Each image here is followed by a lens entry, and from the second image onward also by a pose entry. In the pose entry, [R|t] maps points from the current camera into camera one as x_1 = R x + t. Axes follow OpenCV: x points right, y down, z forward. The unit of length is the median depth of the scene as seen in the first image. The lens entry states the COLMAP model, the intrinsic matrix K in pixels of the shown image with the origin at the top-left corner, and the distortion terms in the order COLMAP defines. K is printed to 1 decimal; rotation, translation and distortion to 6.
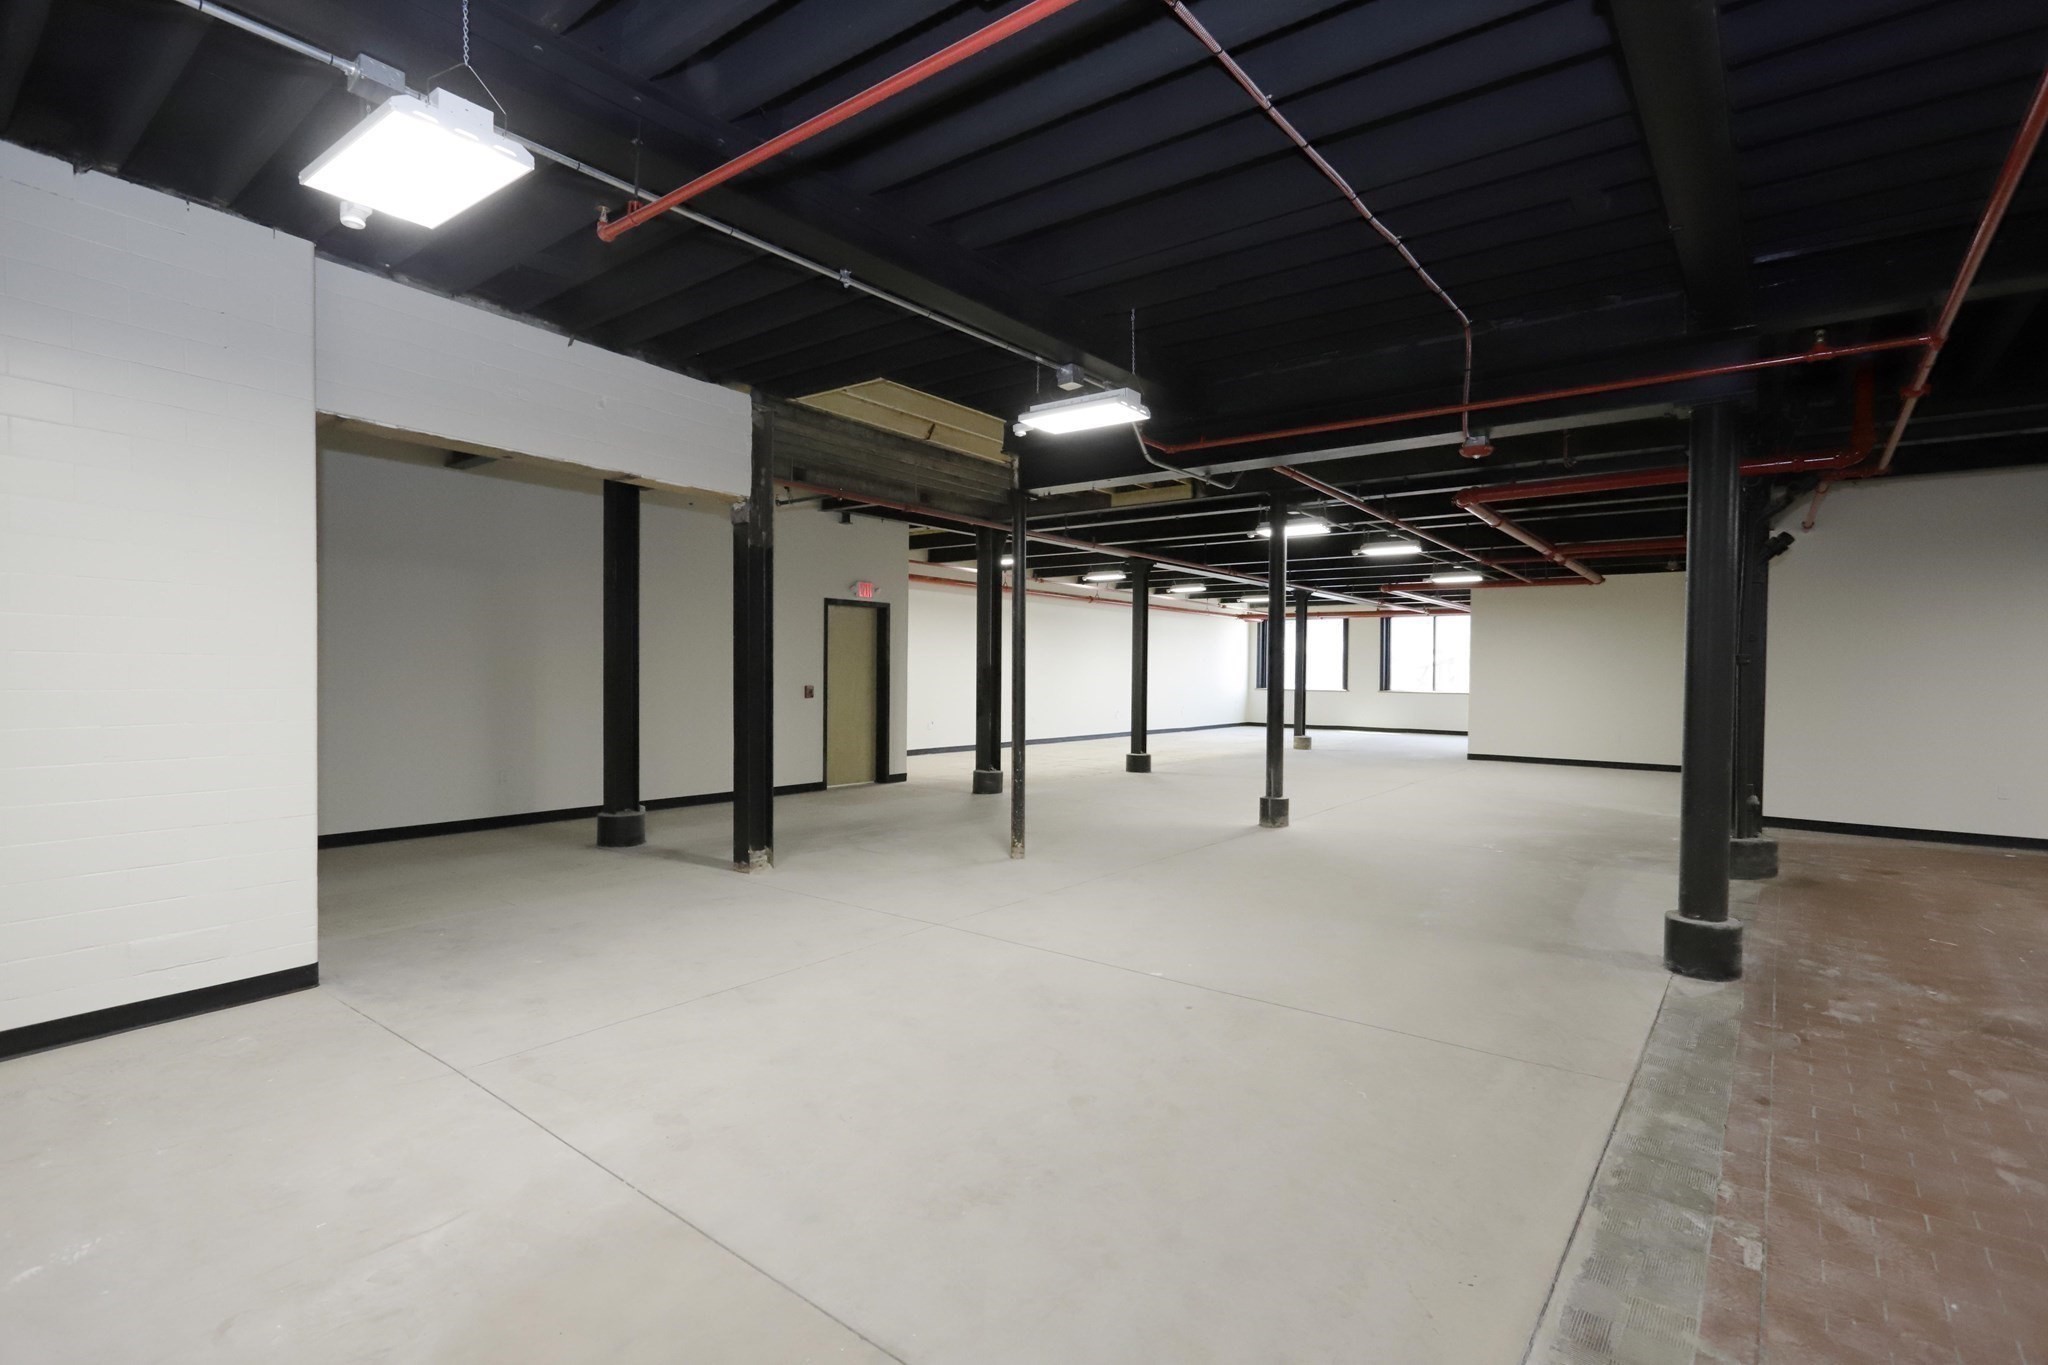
lens RADIAL K [[968.7, 0, 1024.8], [0, 968.7, 688.2], [0, 0, 1]] dist [-0.004345, 0.002134]
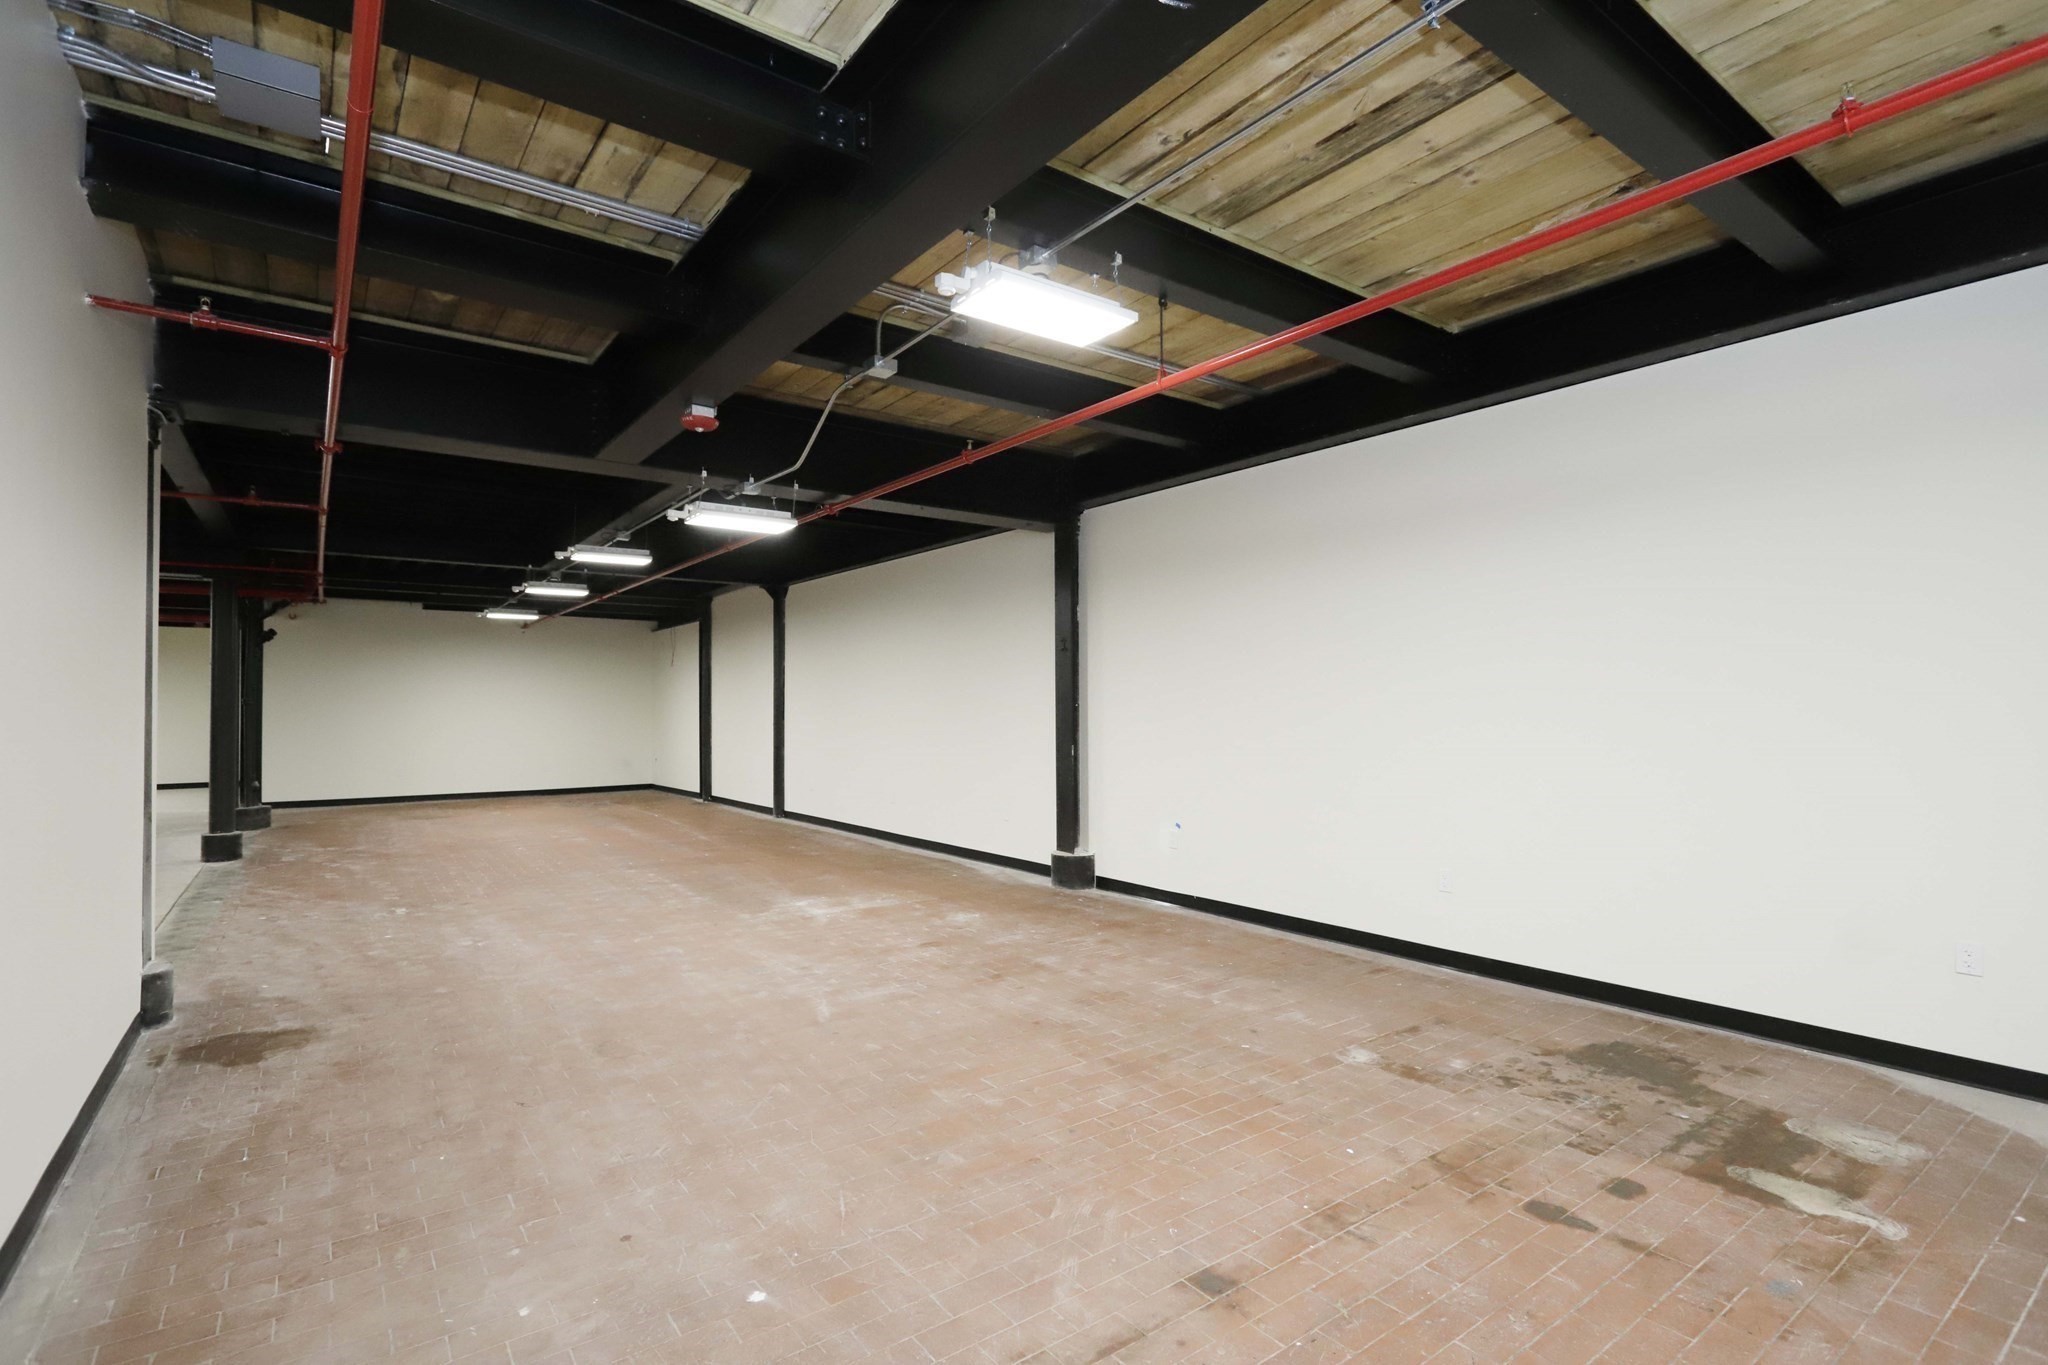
lens RADIAL K [[968.7, 0, 1035.7], [0, 968.7, 691.4], [0, 0, 1]] dist [-0.004345, 0.002134]
pose [[0.263117, 0.004570, 0.964753, -0.403122], [0.023341, 0.999666, -0.011101, 0.003127], [-0.964482, 0.025439, 0.262922, -0.593483]]
